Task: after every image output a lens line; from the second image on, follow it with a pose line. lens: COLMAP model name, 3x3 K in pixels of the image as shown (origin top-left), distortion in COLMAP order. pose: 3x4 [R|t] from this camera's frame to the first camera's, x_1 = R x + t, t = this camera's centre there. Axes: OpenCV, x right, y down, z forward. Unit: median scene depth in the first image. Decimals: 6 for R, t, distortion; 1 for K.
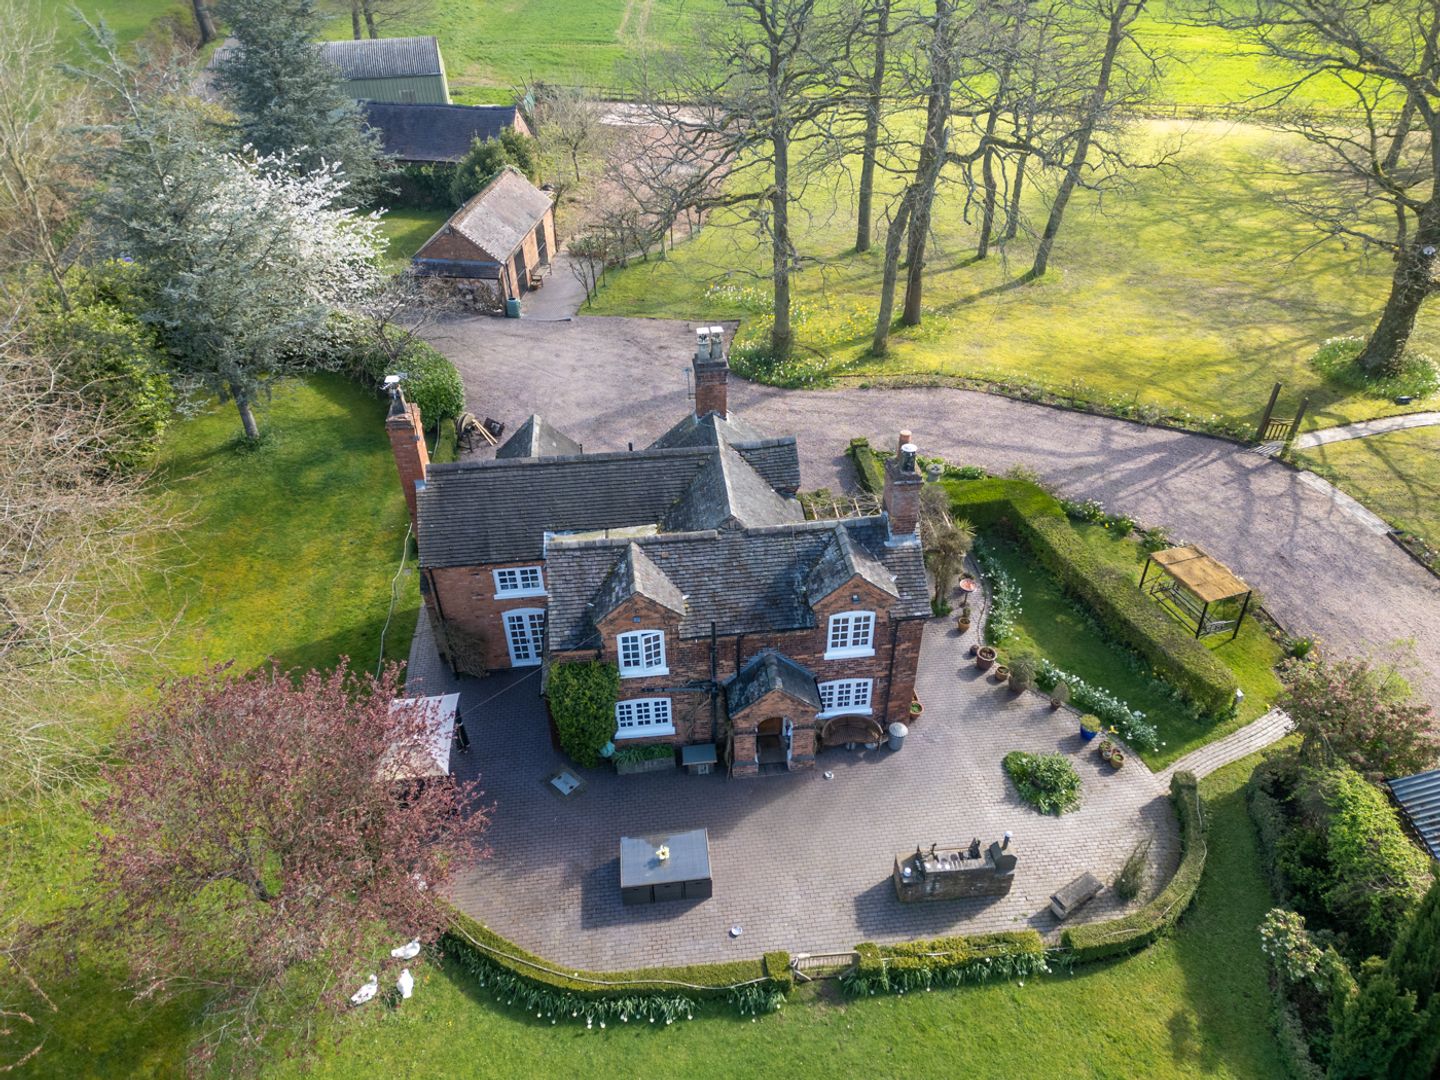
lens RADIAL K [[993.9, 0, 720.0], [0, 993.9, 540.0], [0, 0, 1]] dist [0.120265, -0.144422]
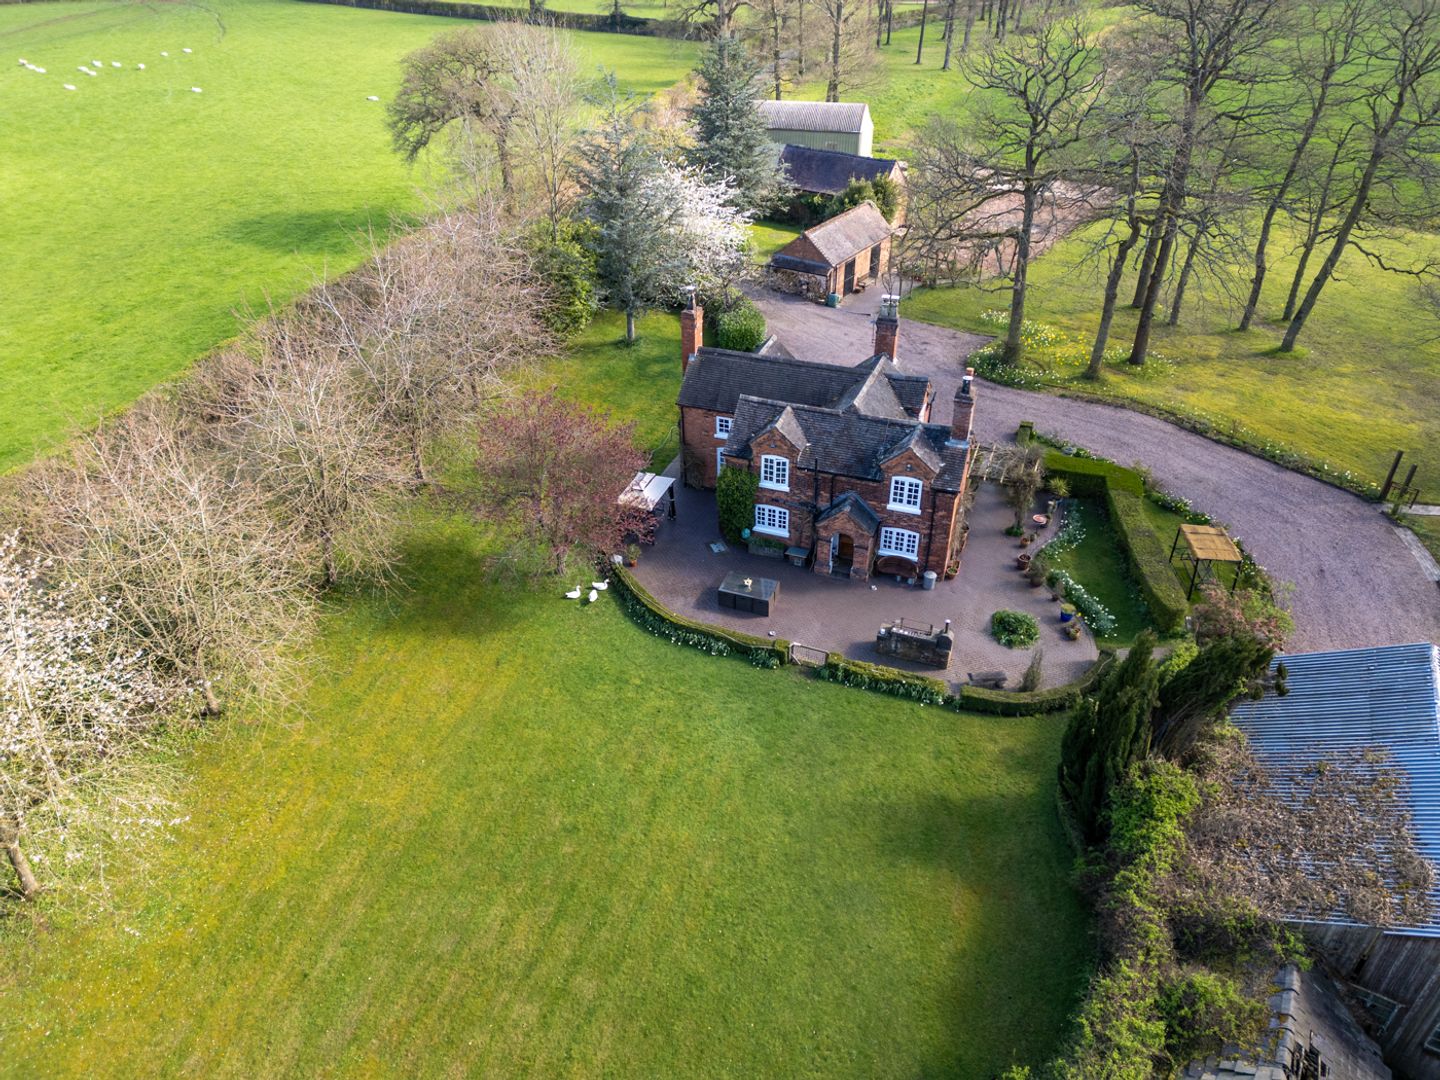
lens RADIAL K [[993.9, 0, 720.0], [0, 993.9, 540.0], [0, 0, 1]] dist [0.120265, -0.144422]
pose [[0.894231, 0.255220, -0.367714, 0.436240], [-0.277028, 0.960838, -0.006803, 0.239300], [0.351577, 0.107950, 0.929914, -0.492901]]
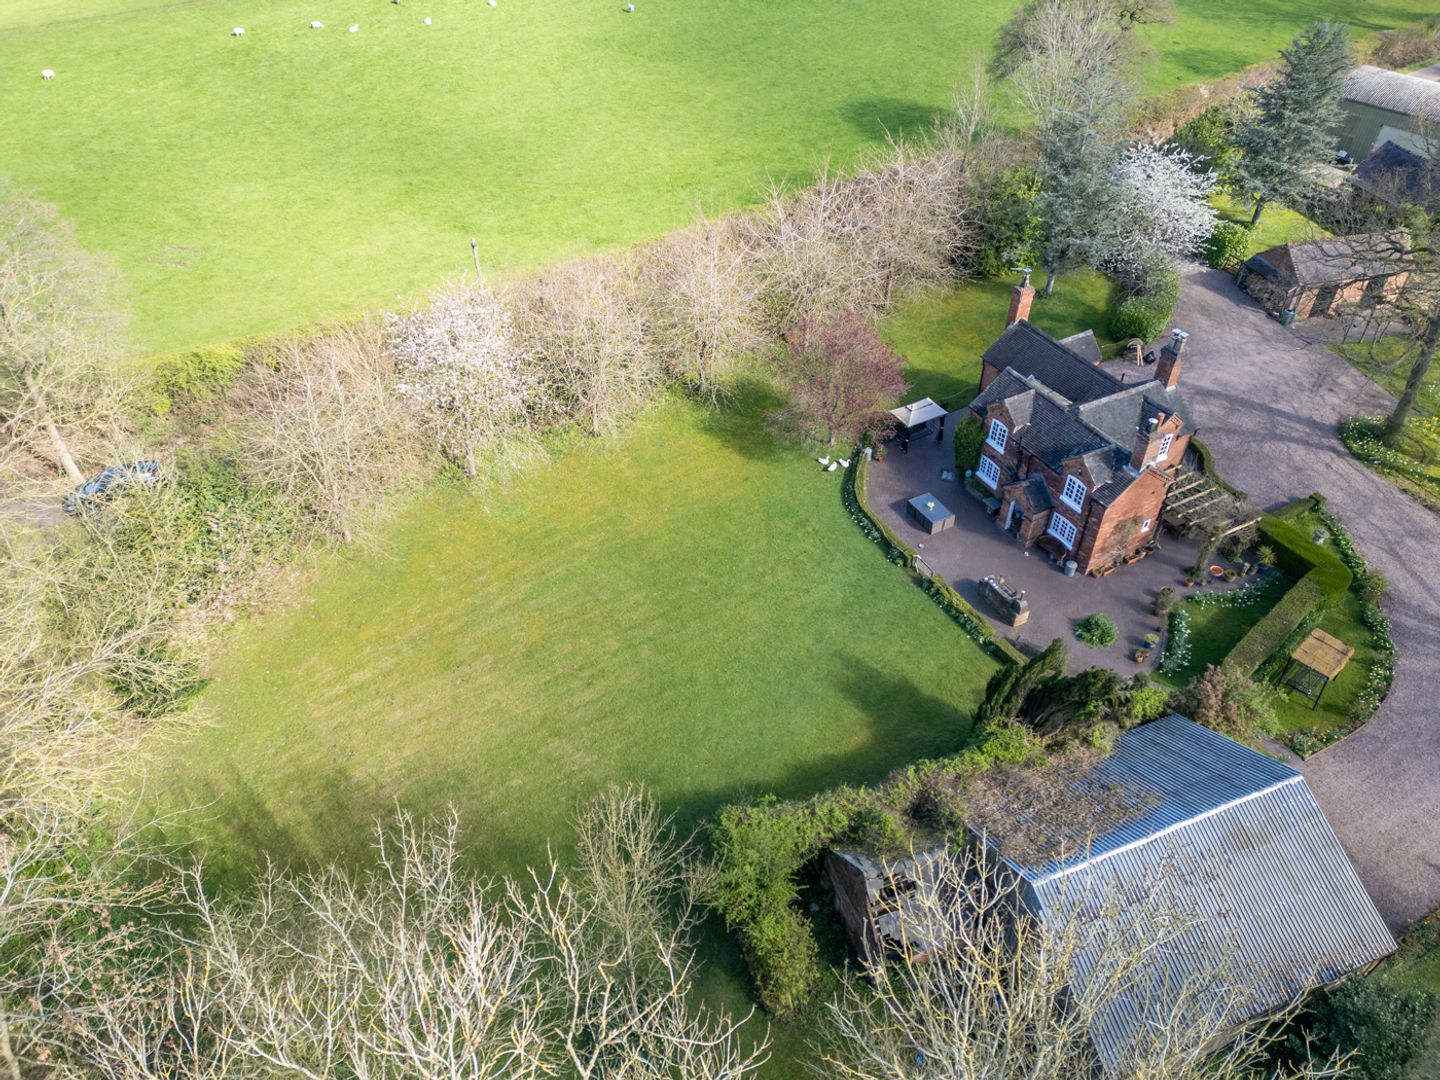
lens RADIAL K [[993.9, 0, 720.0], [0, 993.9, 540.0], [0, 0, 1]] dist [0.120265, -0.144422]
pose [[0.375491, 0.618764, -0.690027, 1.161650], [-0.568032, 0.741930, 0.356202, -0.124795], [0.732357, 0.258207, 0.630066, -0.592958]]
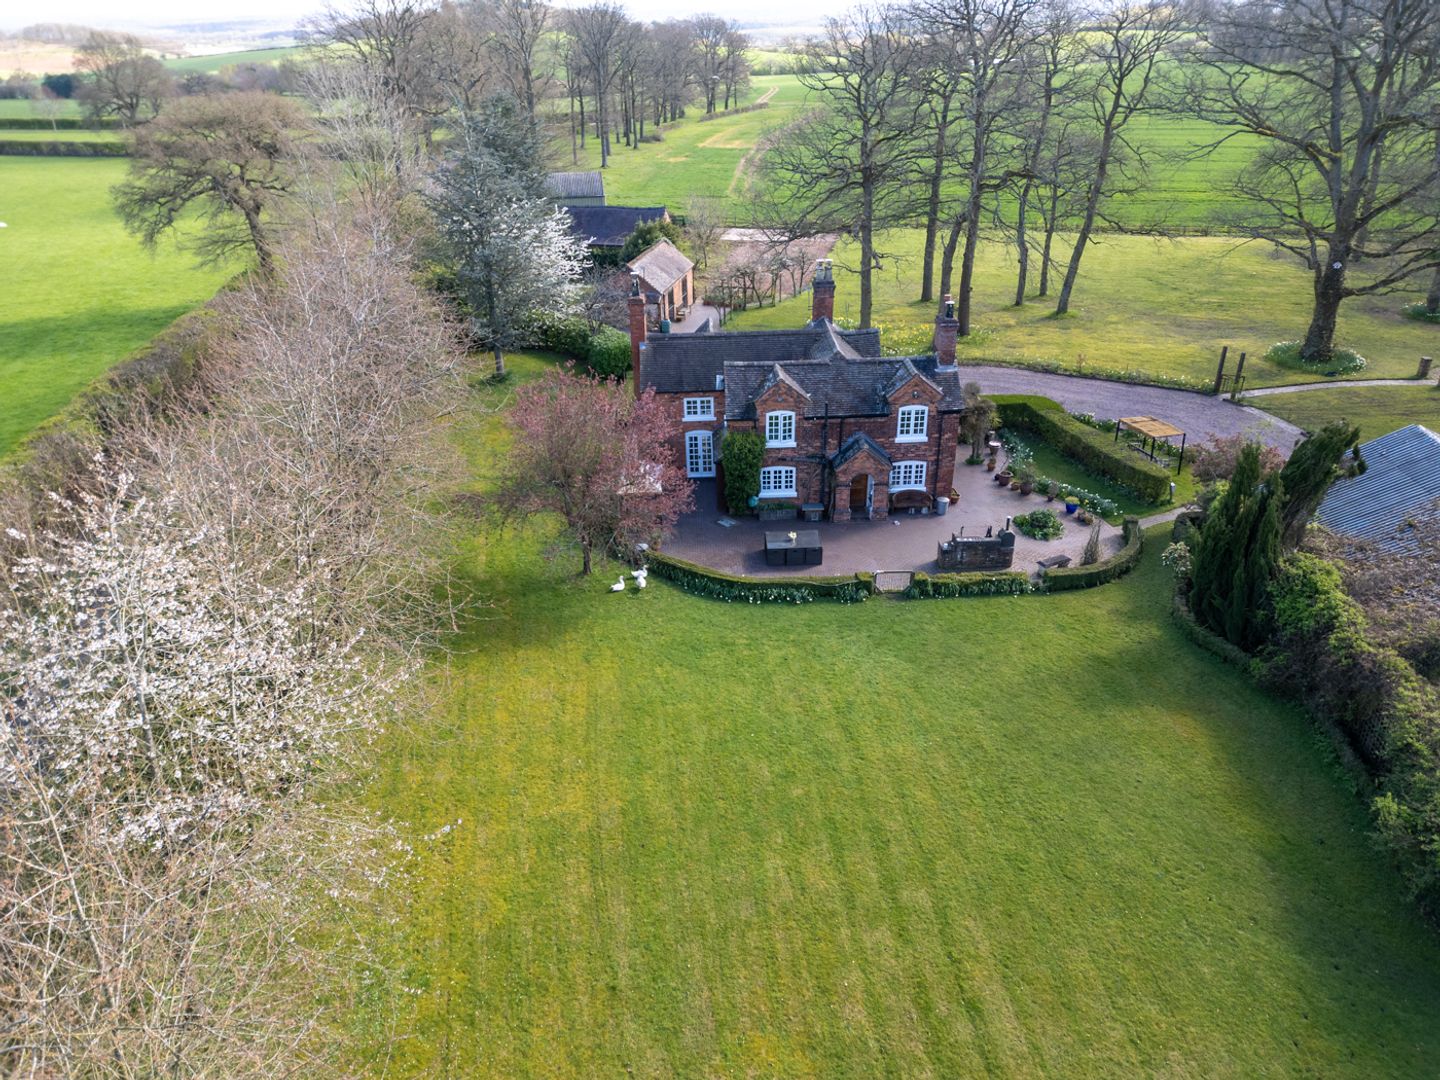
lens RADIAL K [[993.9, 0, 720.0], [0, 993.9, 540.0], [0, 0, 1]] dist [0.120265, -0.144422]
pose [[0.997081, 0.027667, -0.071159, -0.052862], [-0.039739, 0.983895, -0.174276, 0.538578], [0.065191, 0.176595, 0.982122, -0.521411]]
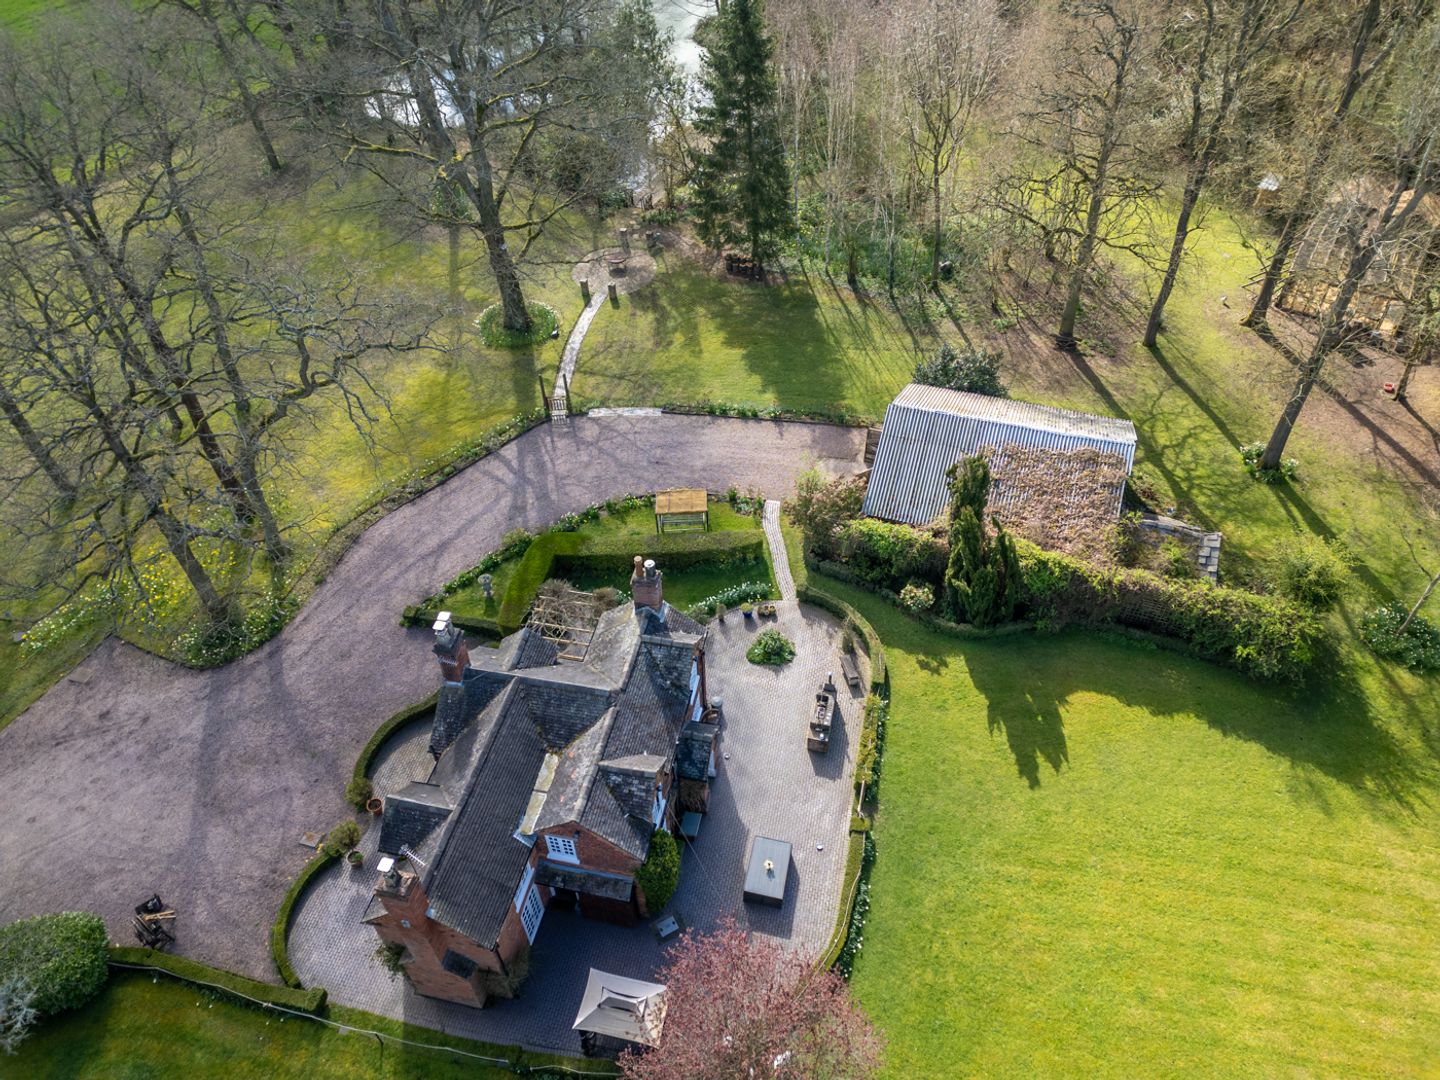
lens RADIAL K [[996.9, 0, 738.4], [0, 996.9, 537.6], [0, 0, 1]] dist [0.082536, 0.001016]
pose [[0.302356, -0.668666, 0.679313, -0.675504], [0.591797, 0.690364, 0.416141, -0.592916], [-0.747233, 0.276193, 0.604451, 0.004508]]
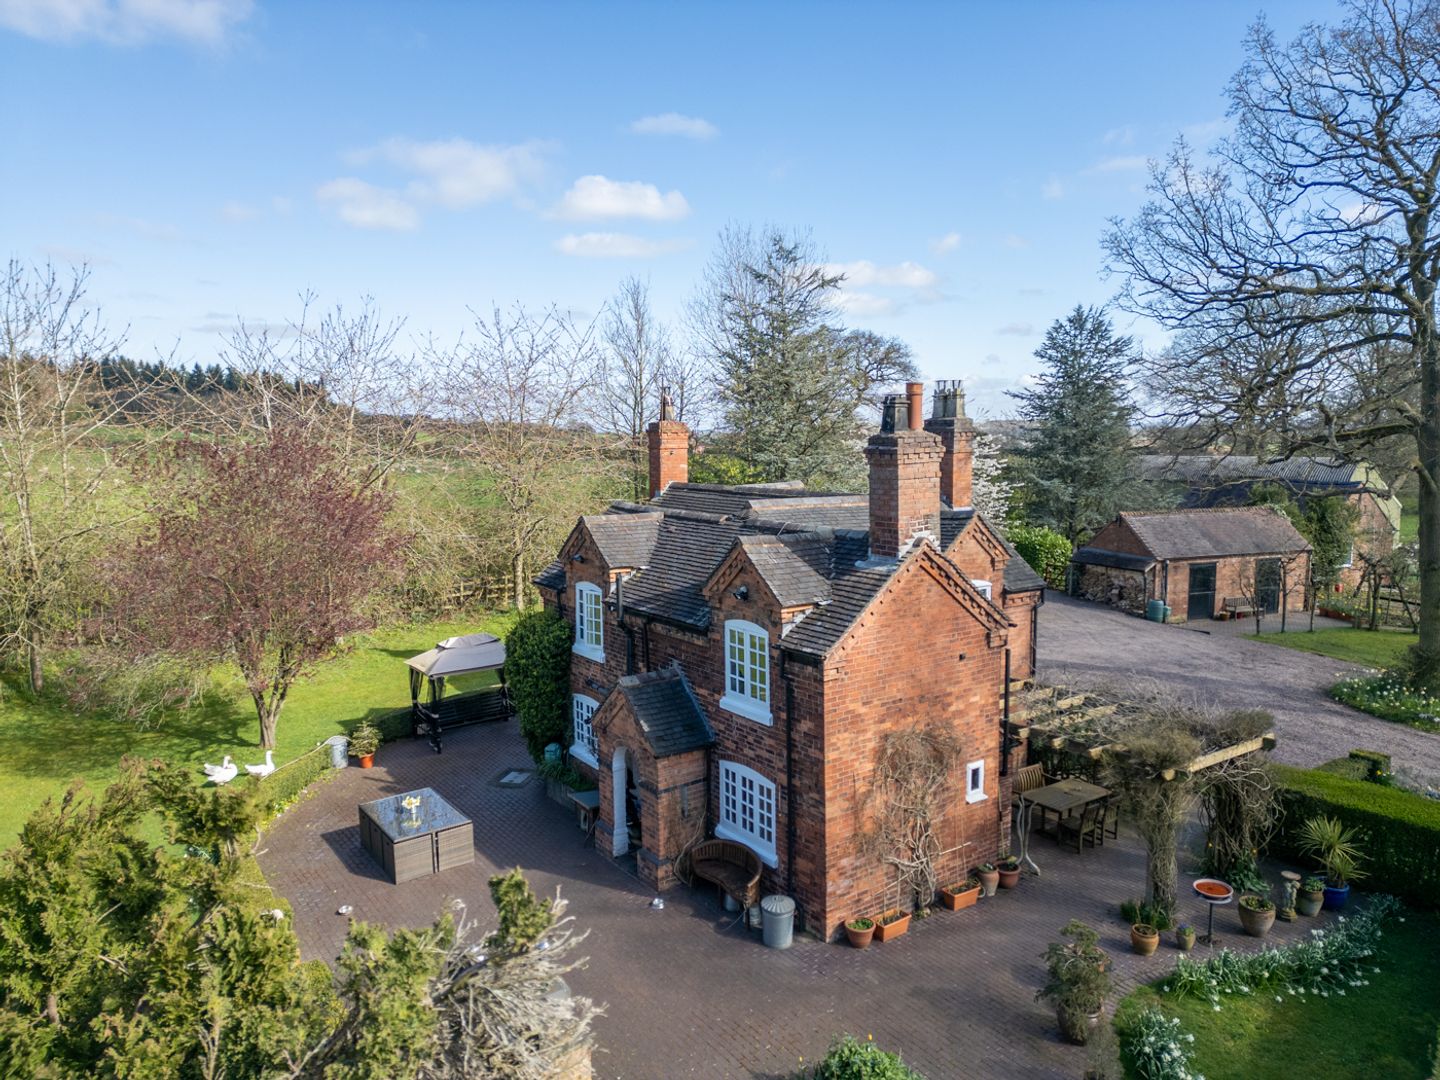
lens RADIAL K [[993.9, 0, 720.0], [0, 993.9, 540.0], [0, 0, 1]] dist [0.120265, -0.144422]
pose [[0.488699, 0.106603, -0.865915, 0.631462], [-0.536134, 0.819689, -0.201668, 0.156326], [0.688283, 0.562802, 0.457734, 0.621683]]
